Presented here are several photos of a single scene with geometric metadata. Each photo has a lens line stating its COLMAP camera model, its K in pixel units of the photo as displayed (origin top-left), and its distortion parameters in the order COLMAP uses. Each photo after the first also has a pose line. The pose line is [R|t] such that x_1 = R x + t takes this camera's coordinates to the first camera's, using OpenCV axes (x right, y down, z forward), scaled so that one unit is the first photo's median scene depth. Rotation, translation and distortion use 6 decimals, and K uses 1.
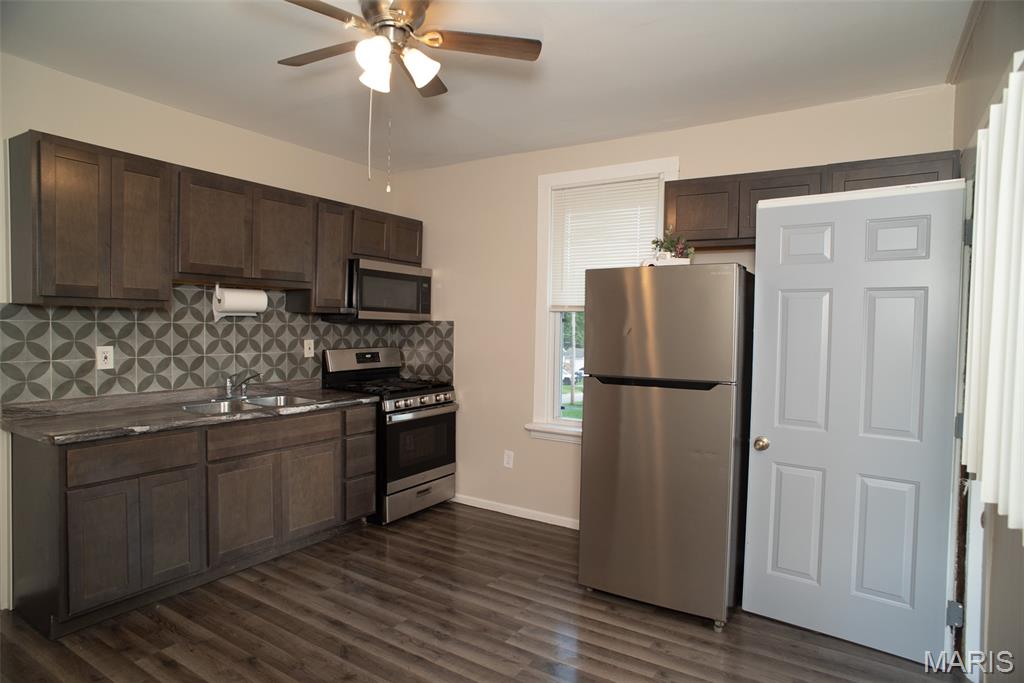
lens RADIAL K [[574.2, 0, 514.3], [0, 574.2, 341.9], [0, 0, 1]] dist [-0.029310, 0.011117]
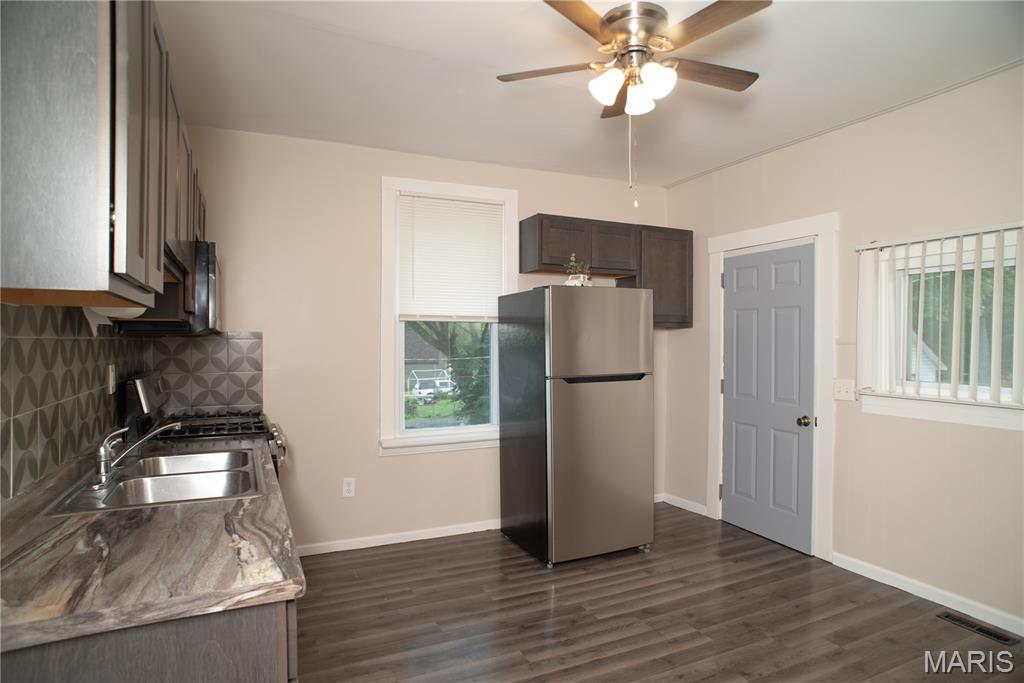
lens RADIAL K [[574.2, 0, 512.9], [0, 574.2, 339.9], [0, 0, 1]] dist [-0.029310, 0.011117]
pose [[0.548921, -0.027625, 0.835417, -0.766550], [0.035463, 0.999324, 0.009744, -0.028779], [-0.835122, 0.024277, 0.549530, 0.381893]]
